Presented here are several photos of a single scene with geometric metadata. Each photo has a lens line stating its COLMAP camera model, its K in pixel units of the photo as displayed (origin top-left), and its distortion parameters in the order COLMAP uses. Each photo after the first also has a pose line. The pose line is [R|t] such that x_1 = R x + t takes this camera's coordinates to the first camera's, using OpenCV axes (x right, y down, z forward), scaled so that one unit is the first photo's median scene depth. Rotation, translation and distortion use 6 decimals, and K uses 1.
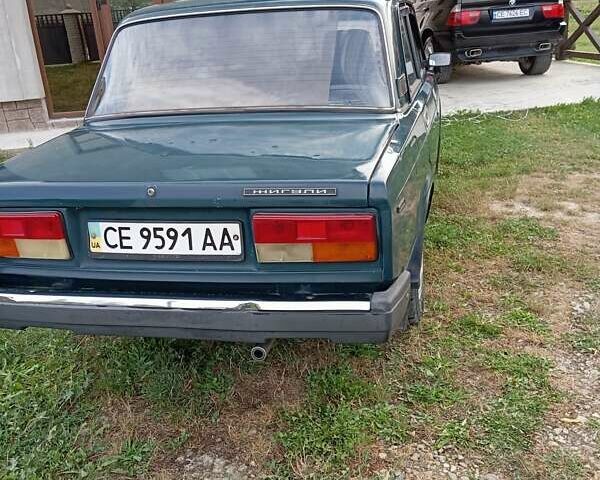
lens RADIAL K [[663.4, 0, 300.0], [0, 663.4, 240.0], [0, 0, 1]] dist [0.022858, 0.000951]
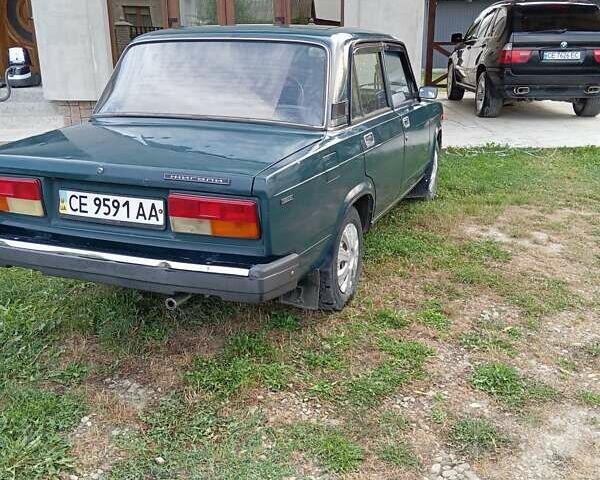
lens RADIAL K [[663.4, 0, 300.0], [0, 663.4, 240.0], [0, 0, 1]] dist [0.022858, 0.000951]
pose [[0.986614, 0.107007, -0.123051, 0.325765], [-0.110641, 0.993593, -0.023073, 0.049604], [0.119793, 0.036378, 0.992132, -0.250144]]
